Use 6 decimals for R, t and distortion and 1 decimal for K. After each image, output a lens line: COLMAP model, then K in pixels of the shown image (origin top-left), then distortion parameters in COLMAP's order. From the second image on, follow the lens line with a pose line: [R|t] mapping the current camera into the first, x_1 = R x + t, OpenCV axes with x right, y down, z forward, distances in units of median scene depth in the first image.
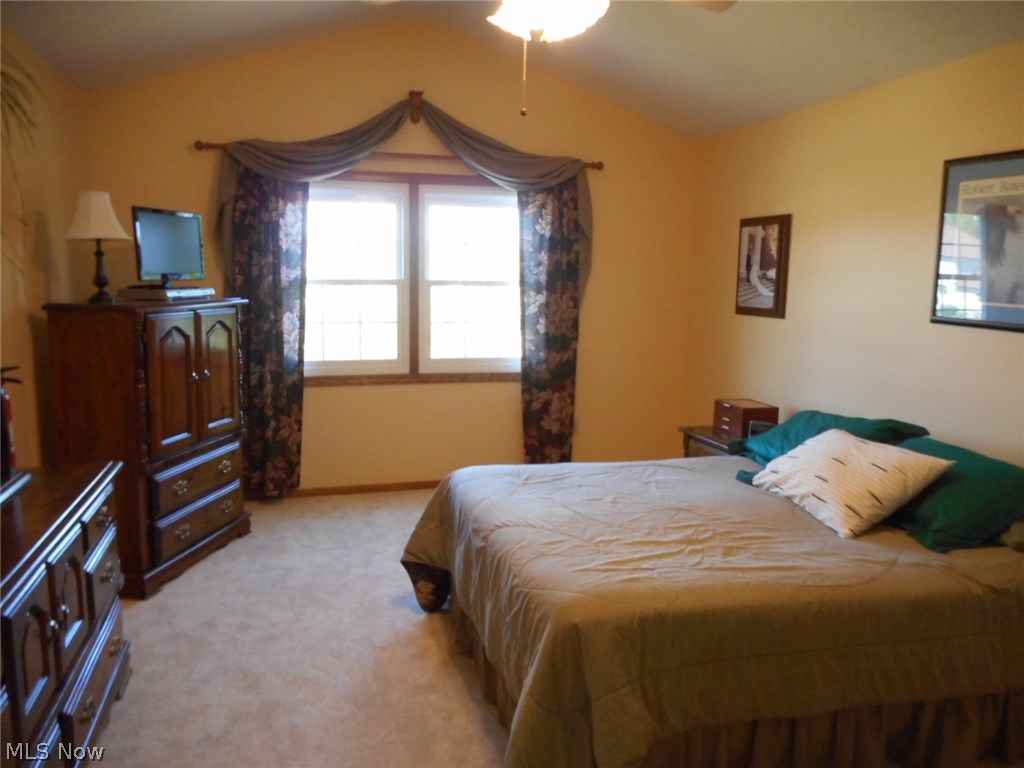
lens RADIAL K [[775.2, 0, 512.0], [0, 775.2, 384.0], [0, 0, 1]] dist [0.028898, 0.002548]
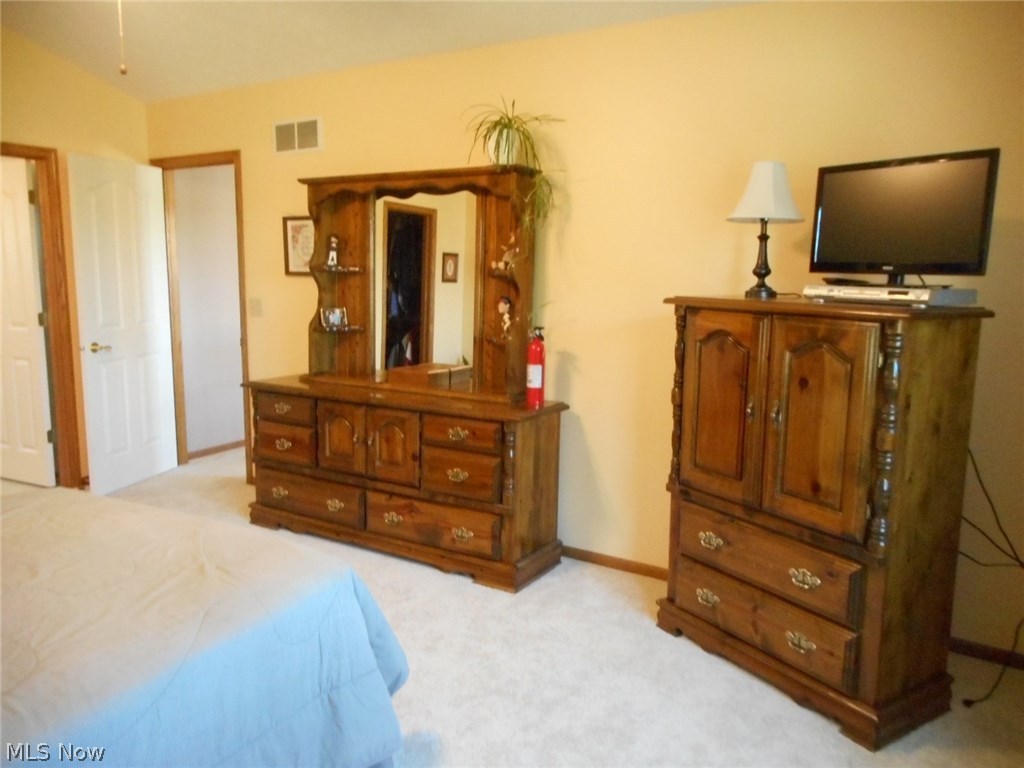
lens RADIAL K [[768.6, 0, 512.0], [0, 768.6, 384.0], [0, 0, 1]] dist [0.008713, 0.007270]
pose [[-0.725398, 0.085931, -0.682945, 0.164258], [-0.121268, 0.960703, 0.249686, -0.132827], [0.677563, 0.263941, -0.686472, 1.001255]]
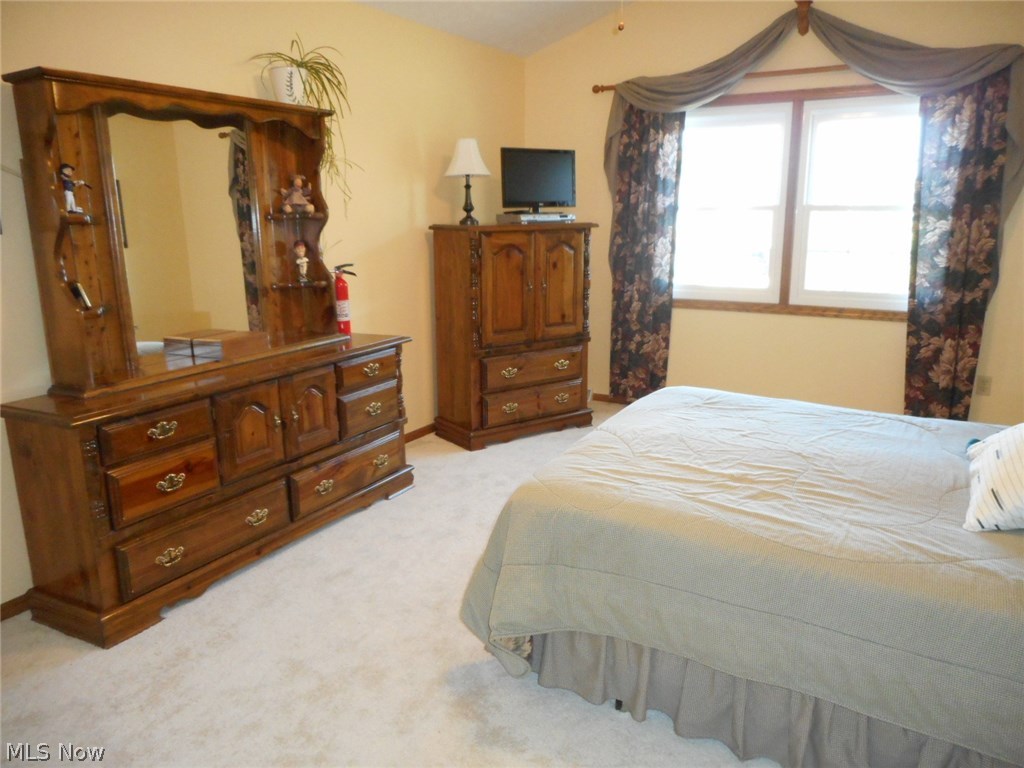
lens RADIAL K [[768.6, 0, 512.0], [0, 768.6, 384.0], [0, 0, 1]] dist [0.008713, 0.007270]
pose [[0.710528, 0.143831, -0.688813, 0.330555], [-0.088560, 0.989382, 0.115240, 0.005087], [0.698074, -0.020880, 0.715721, 0.082021]]
